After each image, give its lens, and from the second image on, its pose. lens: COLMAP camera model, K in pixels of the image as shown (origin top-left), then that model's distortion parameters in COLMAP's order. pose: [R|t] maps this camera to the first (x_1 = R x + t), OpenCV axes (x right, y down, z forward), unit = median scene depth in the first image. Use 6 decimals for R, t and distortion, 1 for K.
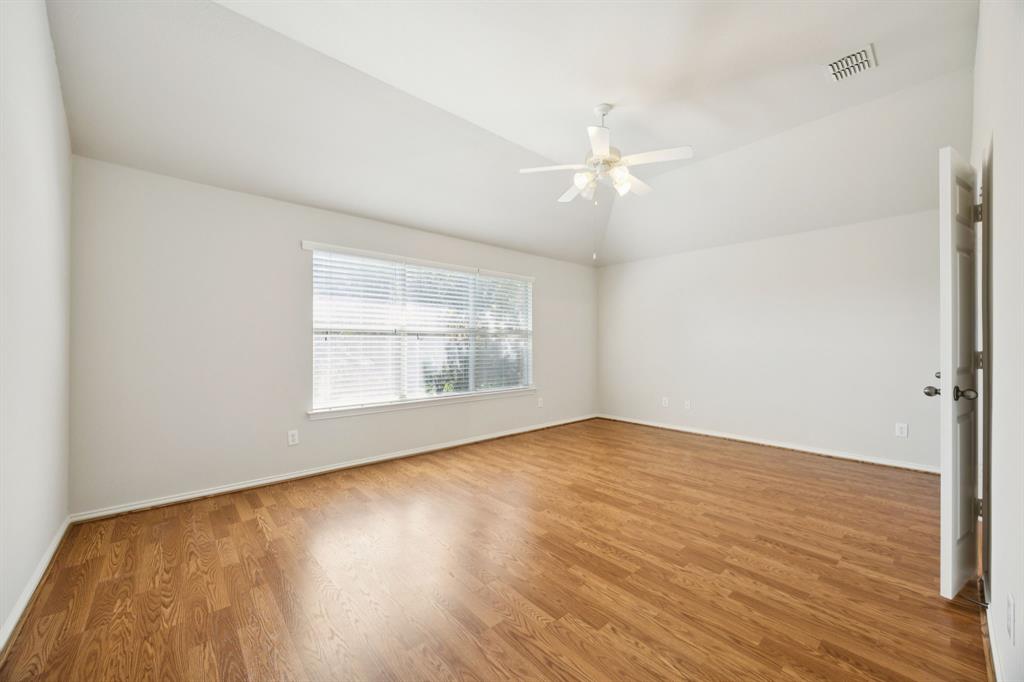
lens RADIAL K [[390.4, 0, 511.3], [0, 390.4, 348.2], [0, 0, 1]] dist [0.001146, 0.000694]
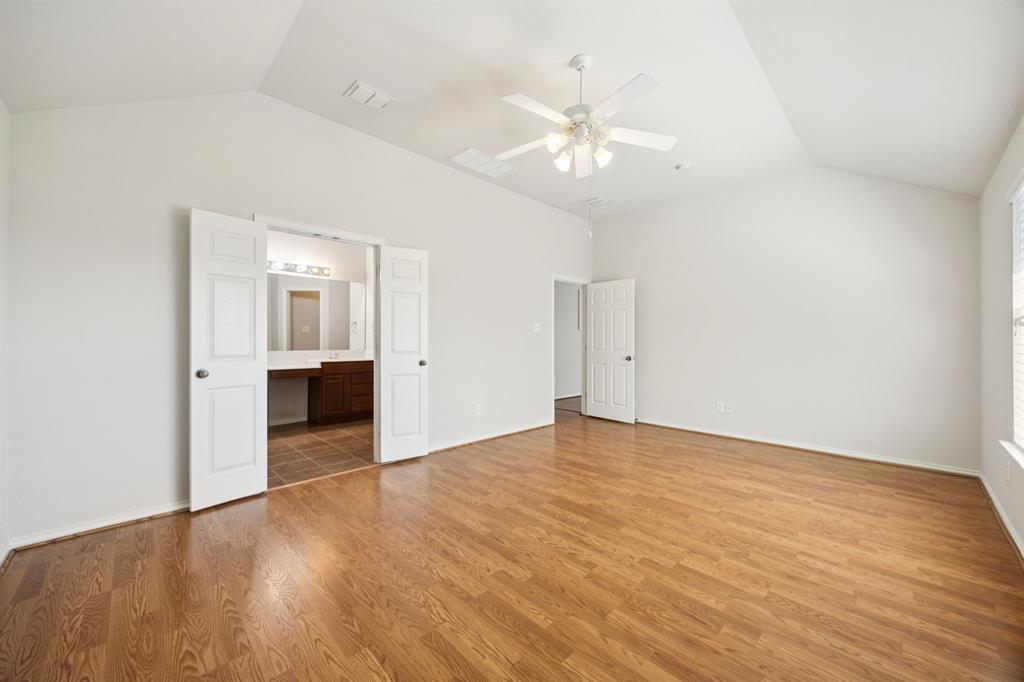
lens RADIAL K [[390.4, 0, 514.2], [0, 390.4, 340.8], [0, 0, 1]] dist [0.001146, 0.000694]
pose [[-0.998168, -0.001184, -0.060492, 0.397994], [-0.001488, 0.999986, 0.004990, -0.012700], [0.060485, 0.005070, -0.998156, 1.711728]]
